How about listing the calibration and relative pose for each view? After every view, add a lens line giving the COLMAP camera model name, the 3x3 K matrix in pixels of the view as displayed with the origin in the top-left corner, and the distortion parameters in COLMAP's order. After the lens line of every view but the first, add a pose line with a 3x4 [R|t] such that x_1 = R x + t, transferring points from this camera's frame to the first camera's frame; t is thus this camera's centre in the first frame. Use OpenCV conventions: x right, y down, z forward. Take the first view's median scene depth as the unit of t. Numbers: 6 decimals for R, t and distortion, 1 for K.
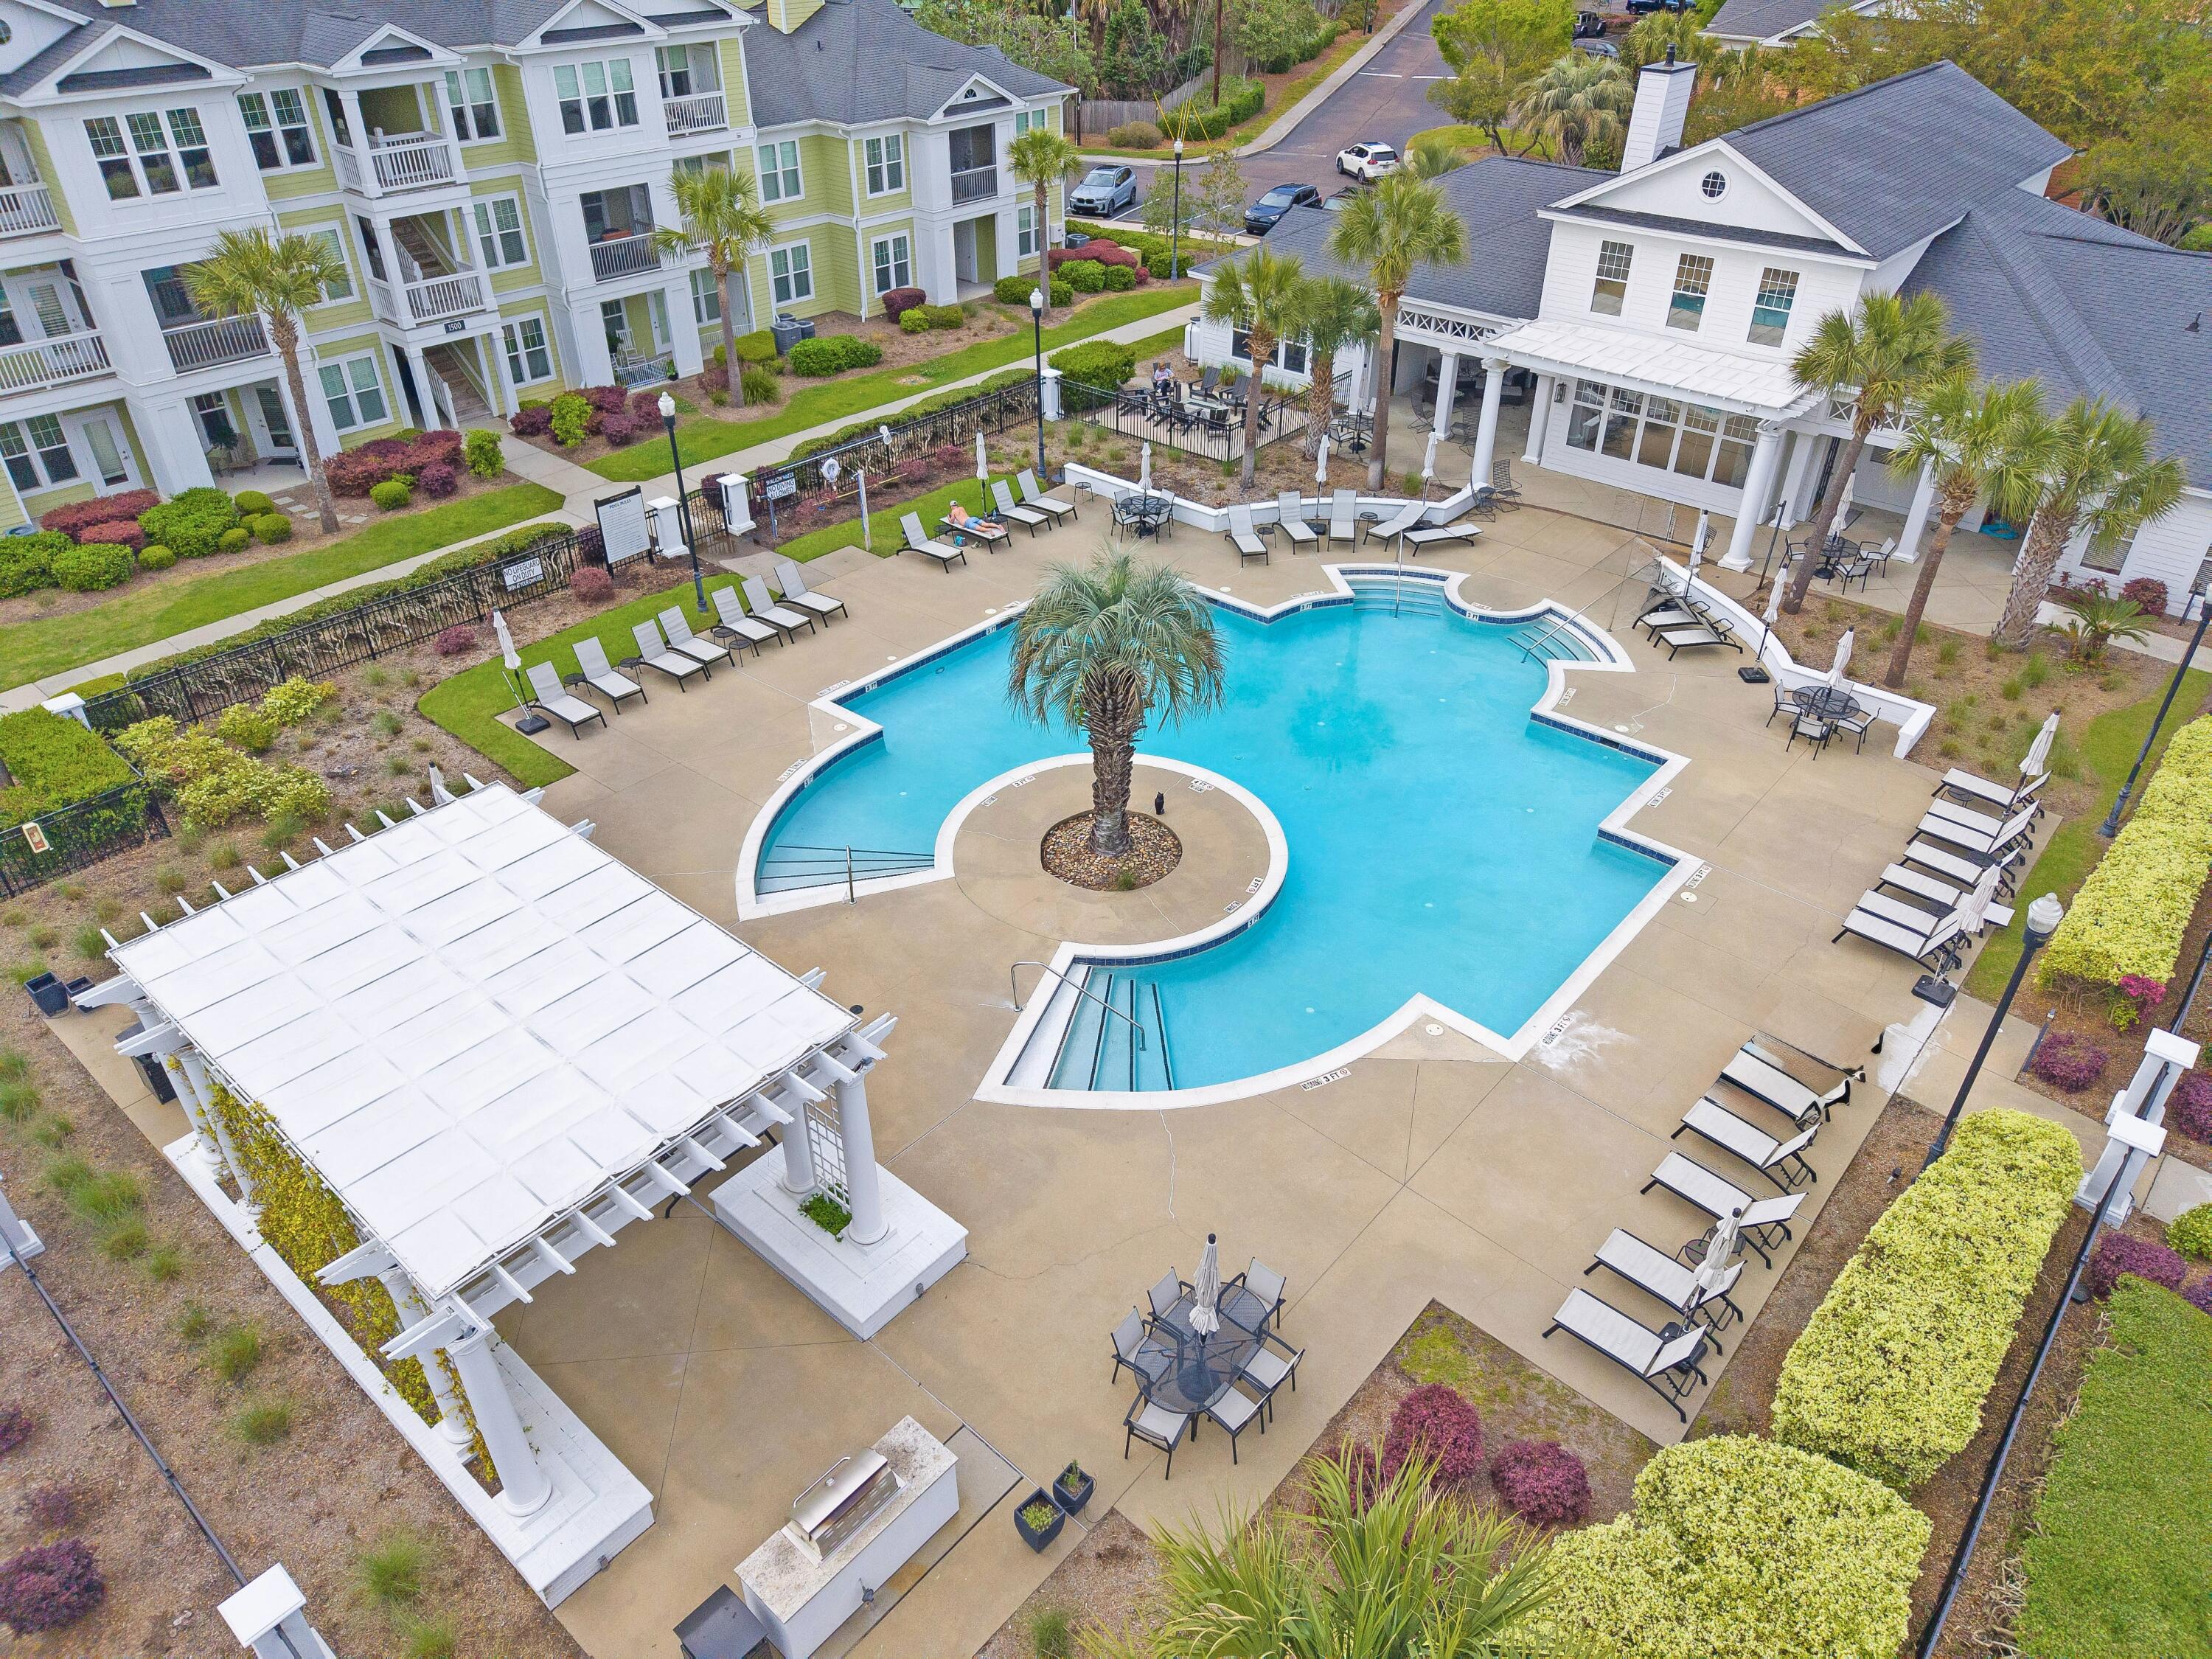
lens RADIAL K [[1486.8, 0, 1106.0], [0, 1486.8, 829.5], [0, 0, 1]] dist [-0.001583, -0.000705]
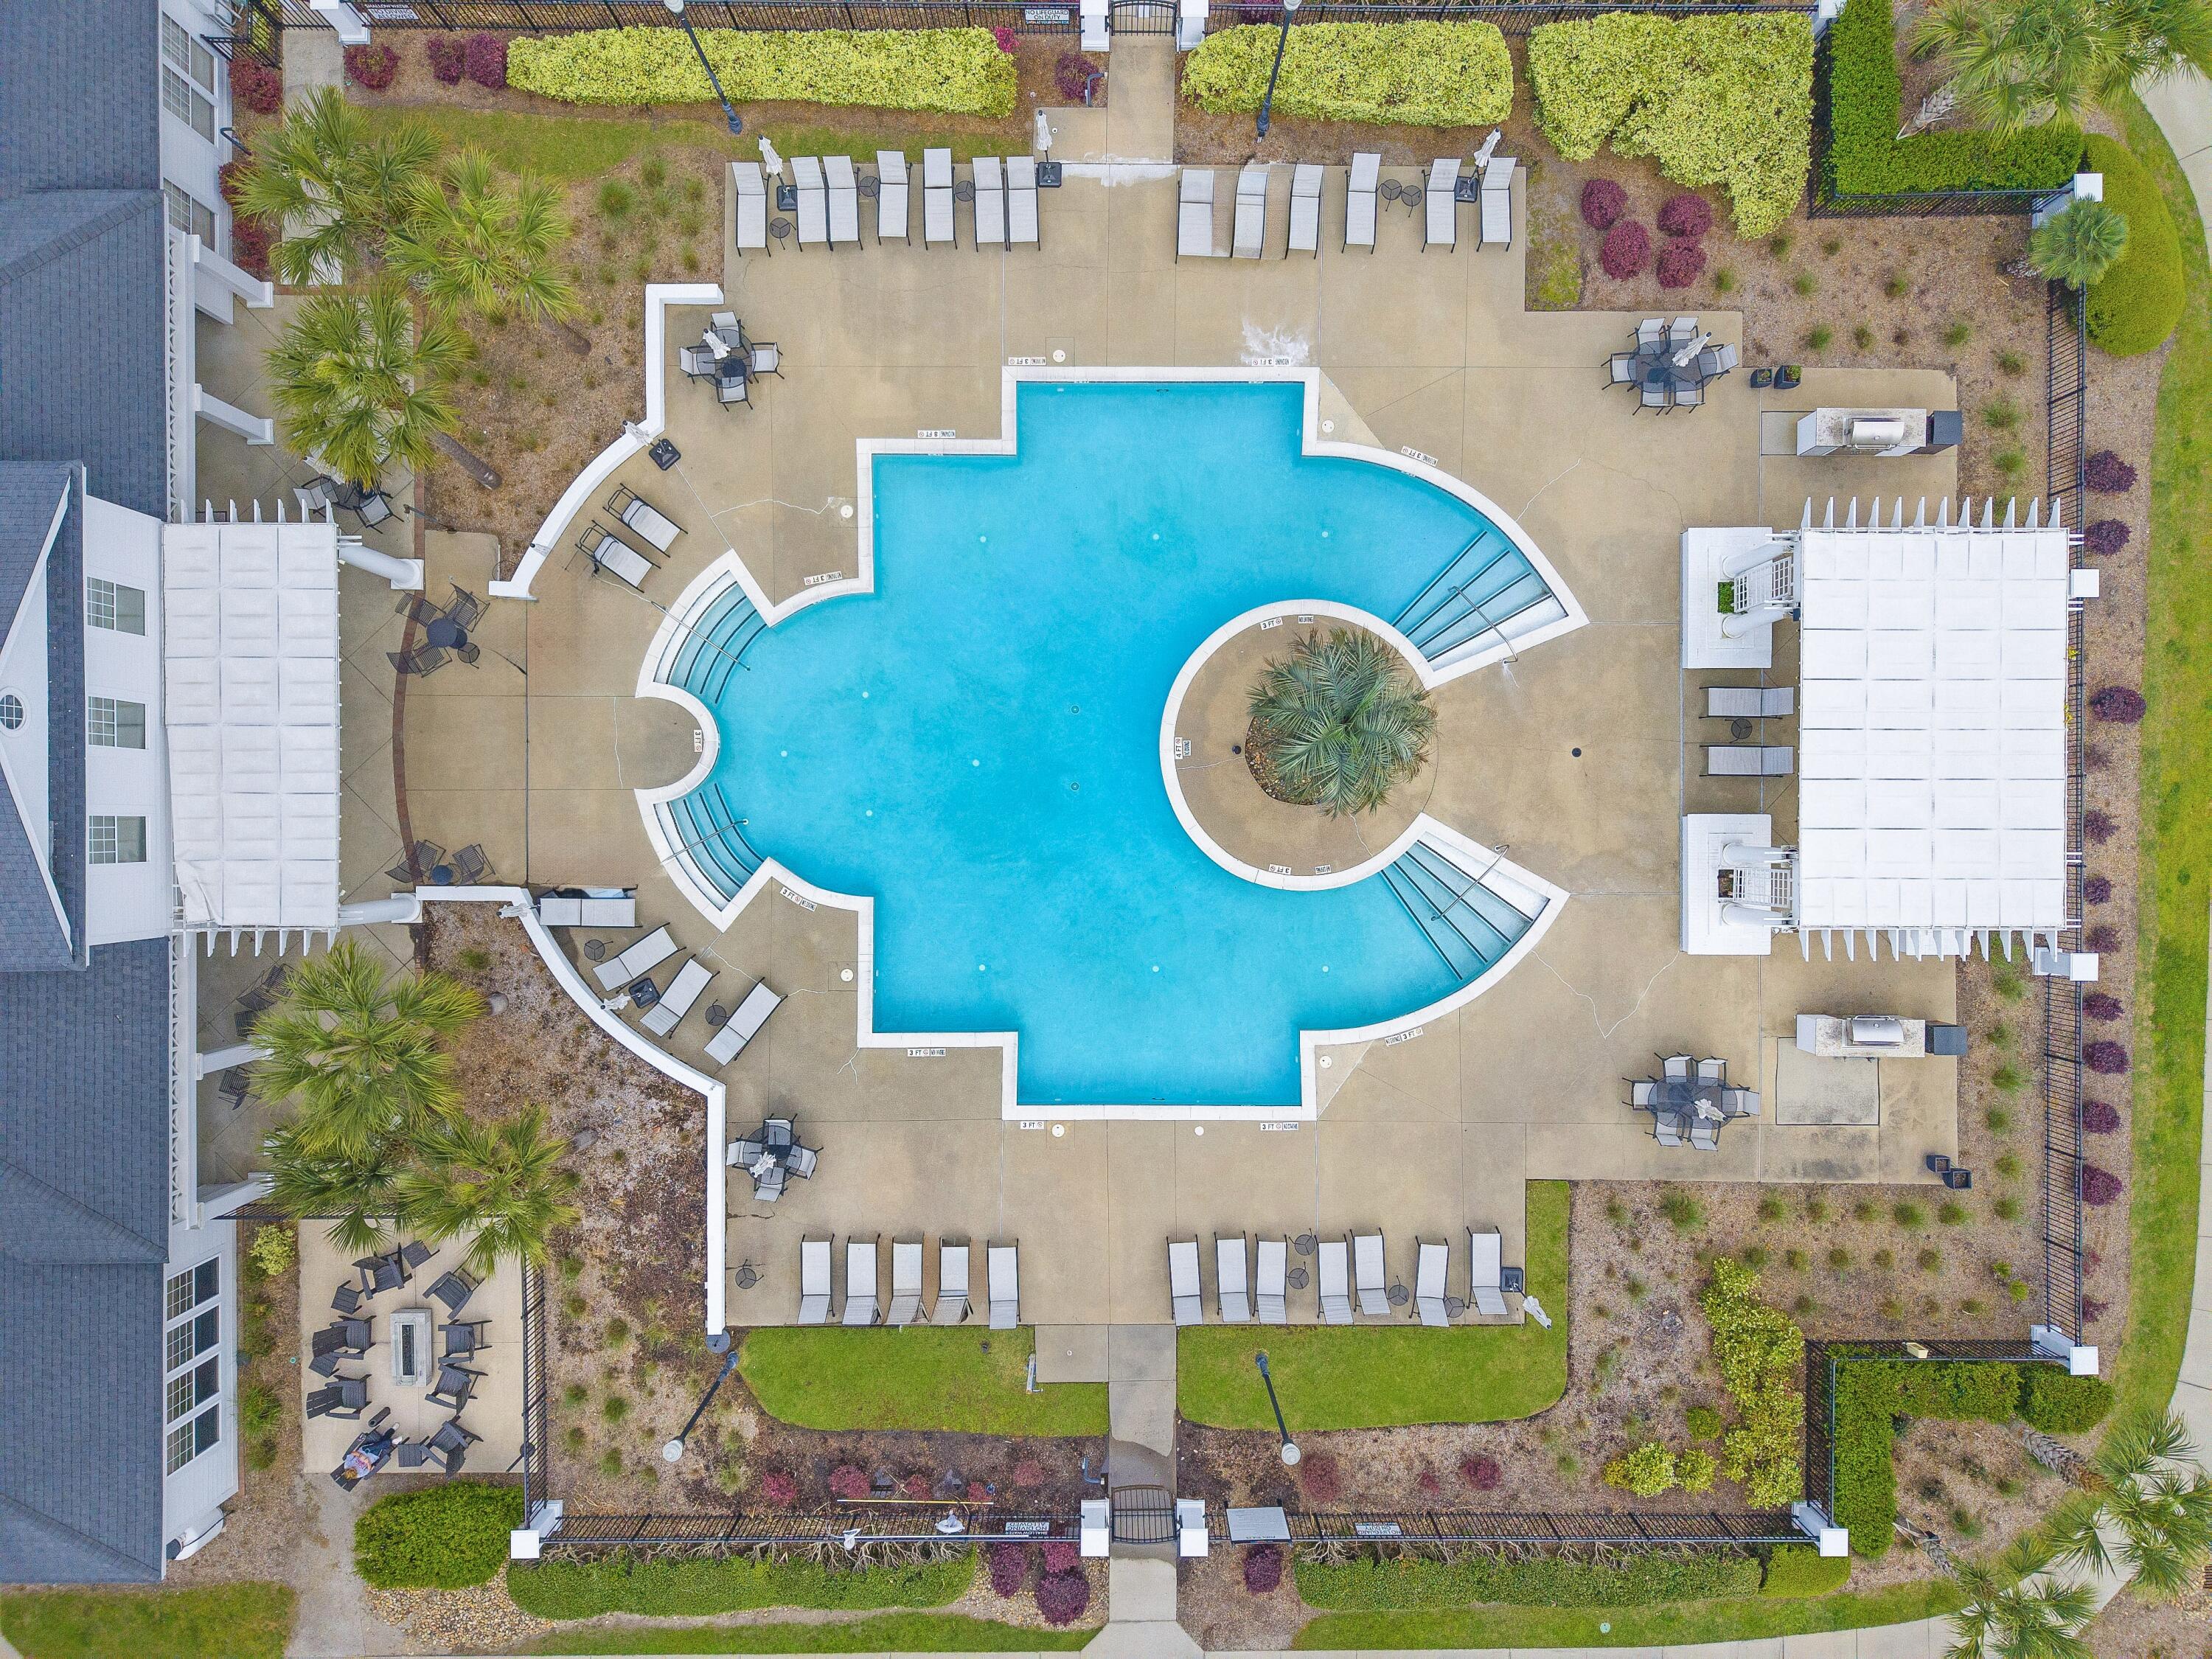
lens RADIAL K [[1486.8, 0, 1106.0], [0, 1486.8, 829.5], [0, 0, 1]] dist [-0.001583, -0.000705]
pose [[-0.655984, -0.754757, -0.005197, 0.065385], [0.419336, -0.370167, 0.828935, -1.090939], [-0.627568, 0.541589, 0.559320, 0.465633]]
